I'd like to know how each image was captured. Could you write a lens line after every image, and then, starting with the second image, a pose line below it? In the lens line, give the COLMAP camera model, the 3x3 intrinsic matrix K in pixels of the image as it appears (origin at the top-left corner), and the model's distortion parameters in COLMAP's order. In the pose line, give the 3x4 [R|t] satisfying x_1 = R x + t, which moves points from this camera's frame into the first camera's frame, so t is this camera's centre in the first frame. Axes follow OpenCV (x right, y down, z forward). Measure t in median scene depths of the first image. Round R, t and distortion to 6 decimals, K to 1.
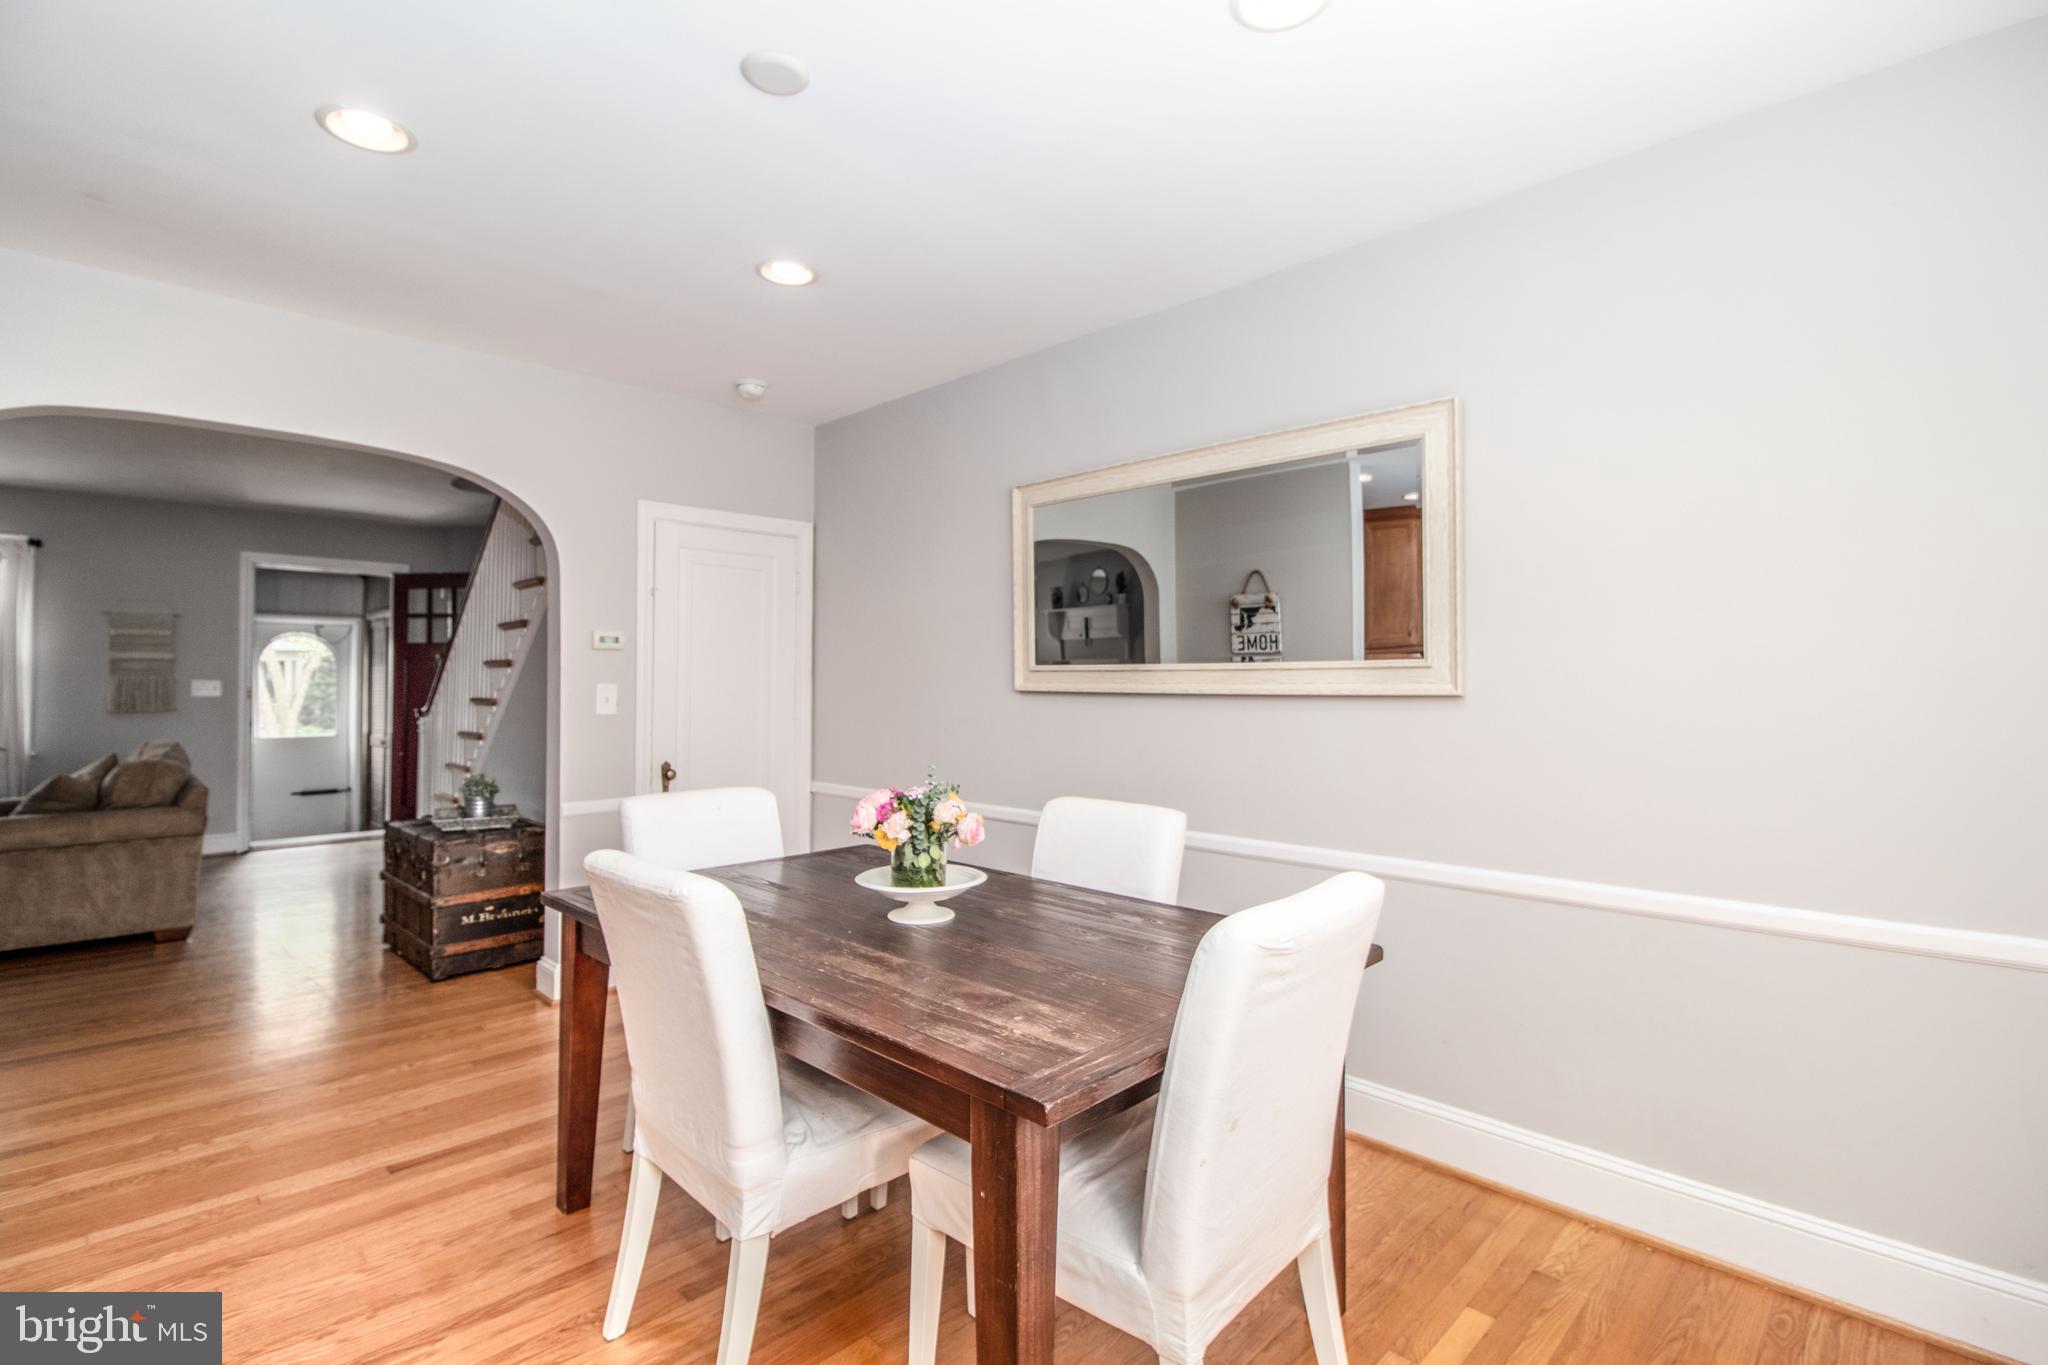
lens RADIAL K [[934.3, 0, 982.8], [0, 934.3, 682.1], [0, 0, 1]] dist [0.025646, -0.016686]
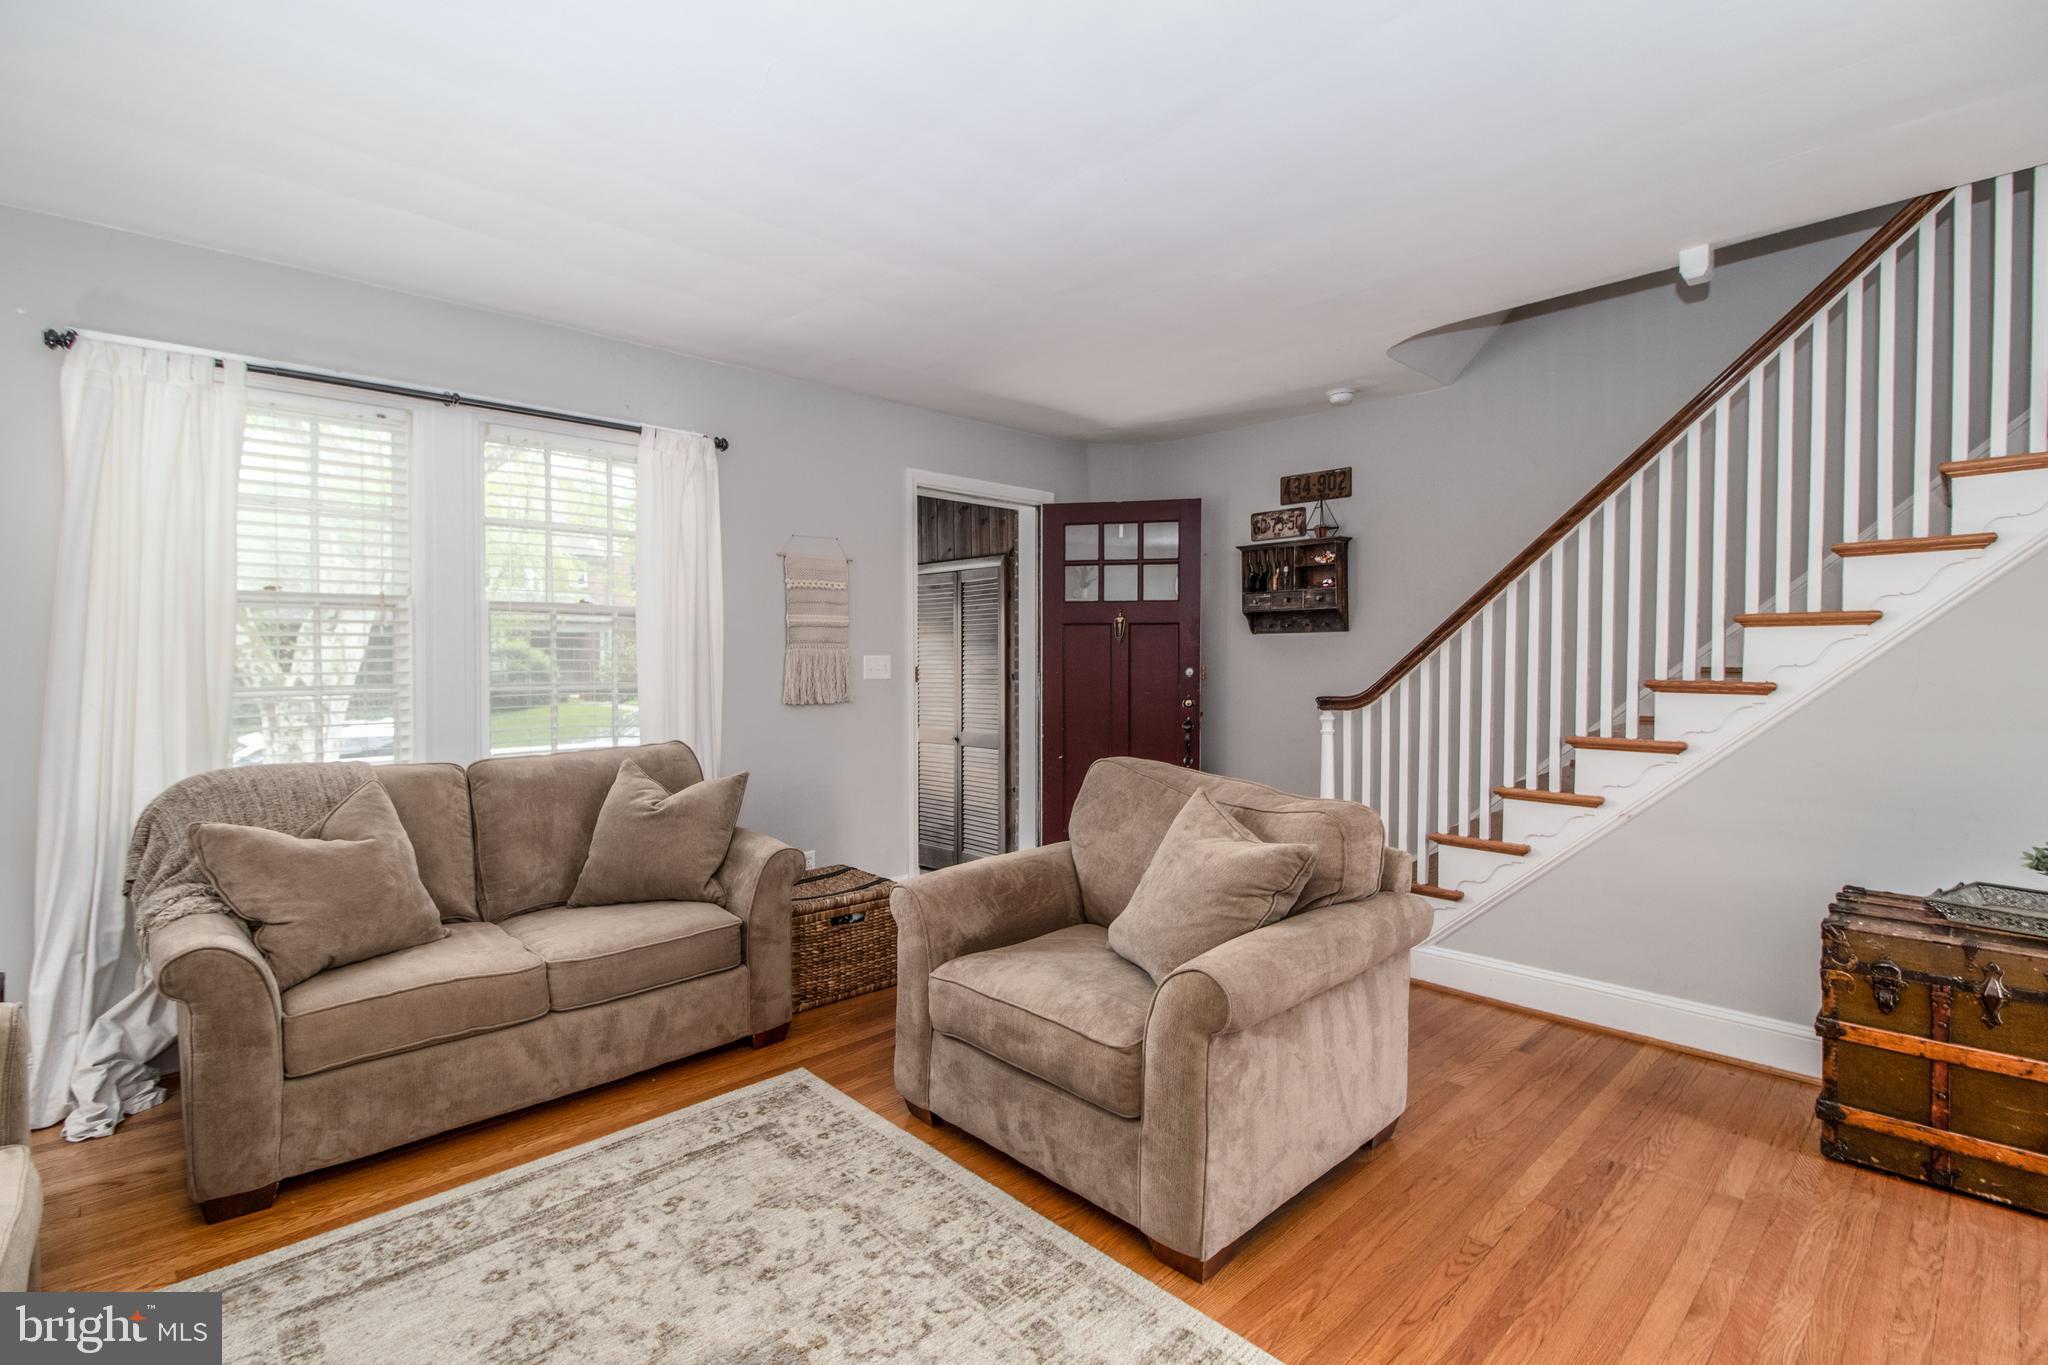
lens RADIAL K [[926.6, 0, 1020.5], [0, 926.6, 667.8], [0, 0, 1]] dist [0.015715, -0.012158]
pose [[0.999804, -0.006217, -0.018771, -0.725004], [0.006522, 0.999847, 0.016244, -0.002961], [0.018668, -0.016363, 0.999692, 0.335140]]
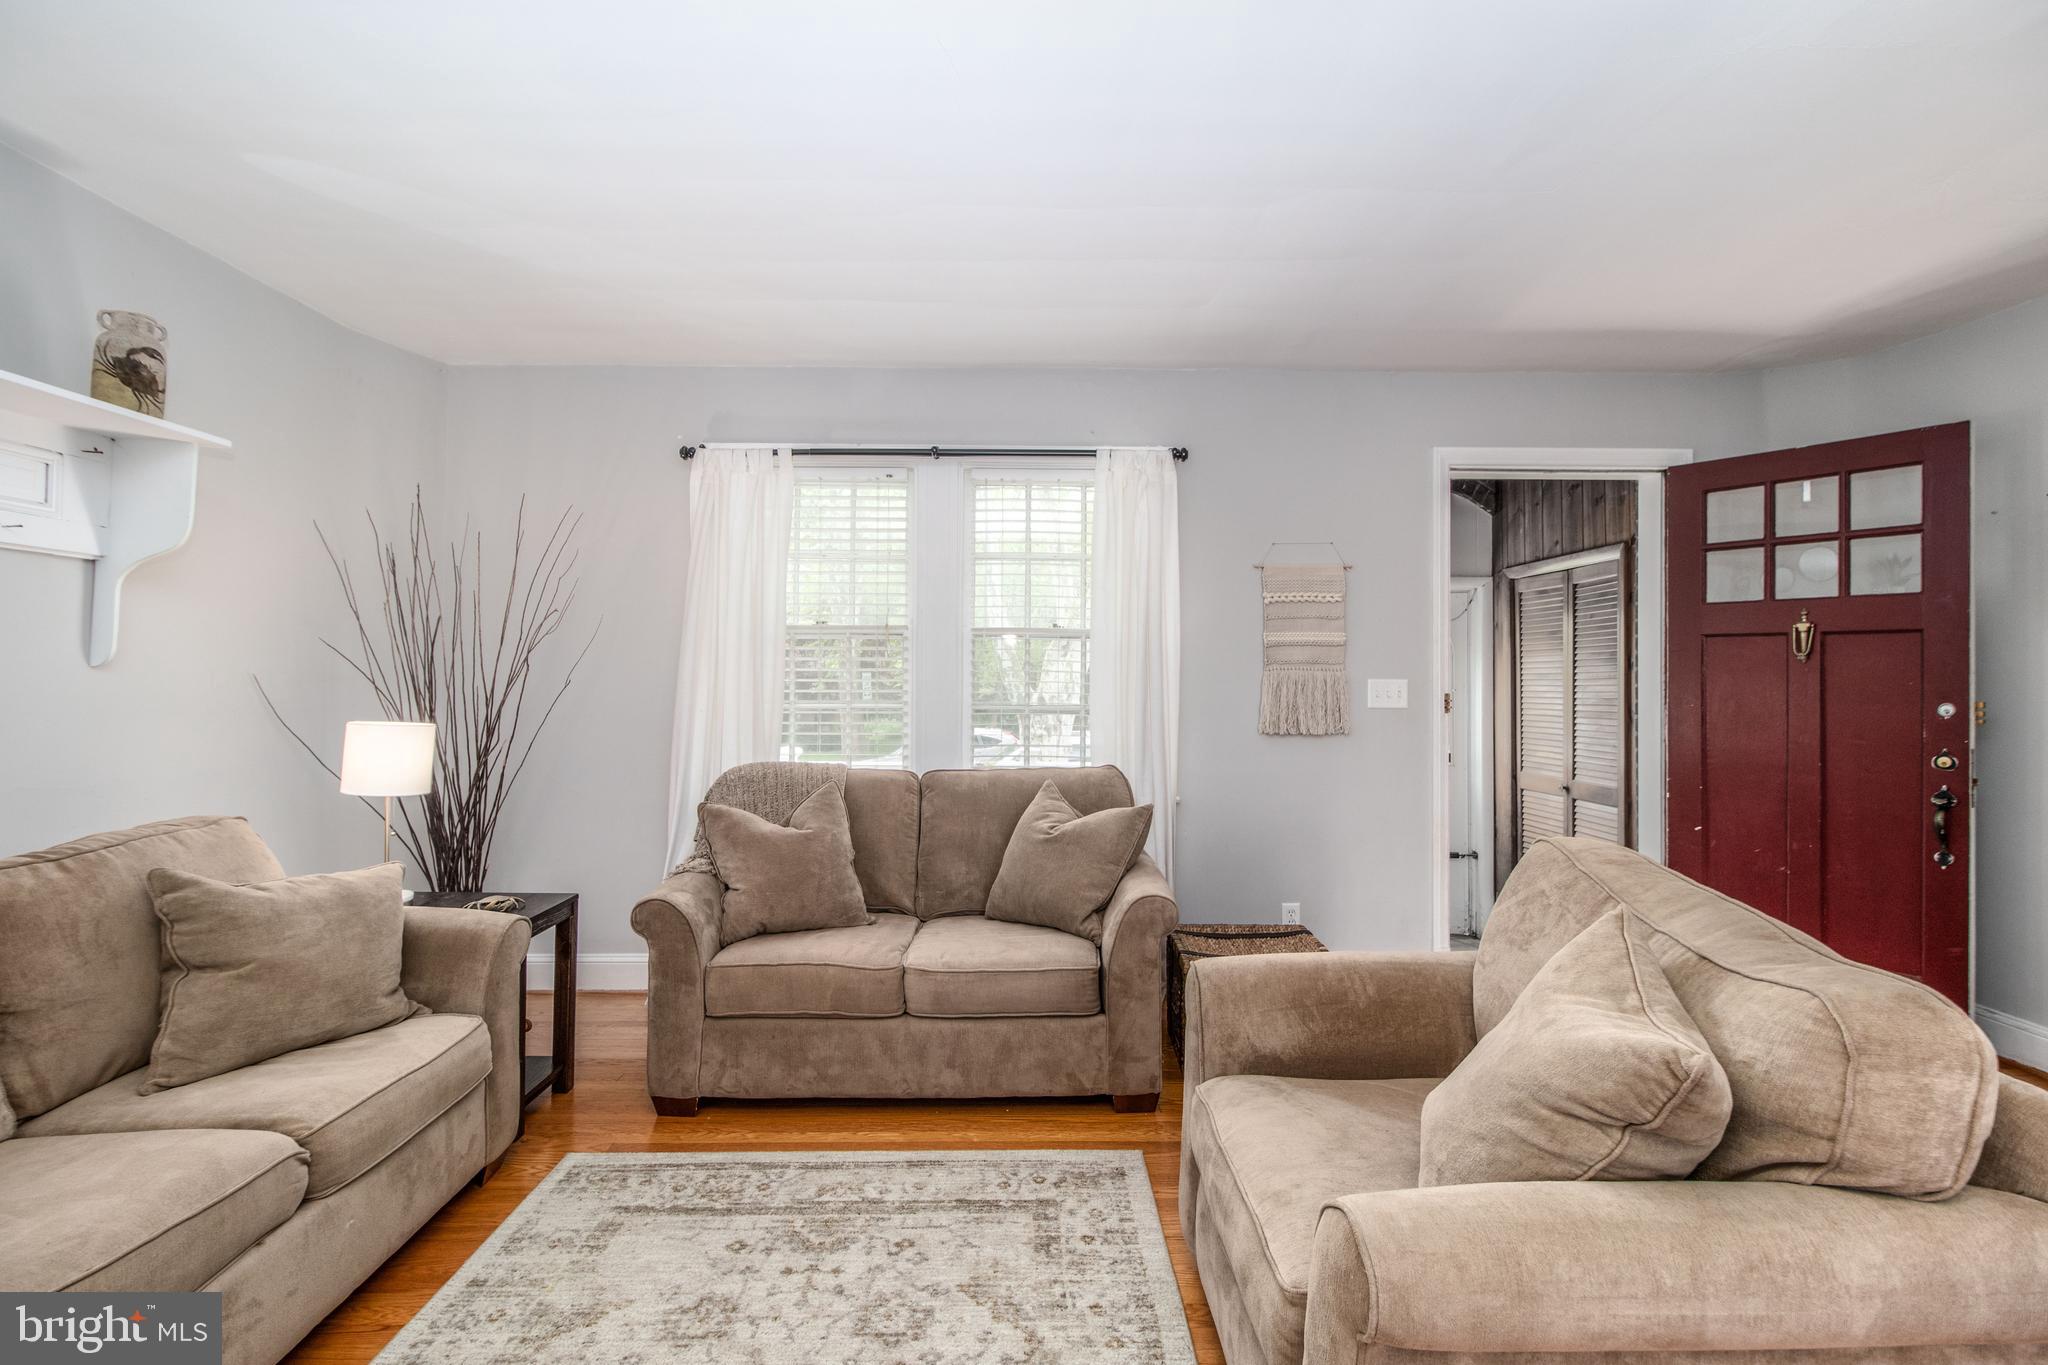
lens RADIAL K [[942.7, 0, 1024.6], [0, 942.7, 664.9], [0, 0, 1]] dist [0.024394, -0.018110]
pose [[0.723078, -0.009678, -0.690699, -0.603013], [0.000848, 0.999914, -0.013123, -0.002925], [0.690766, 0.008904, 0.723023, 0.448507]]
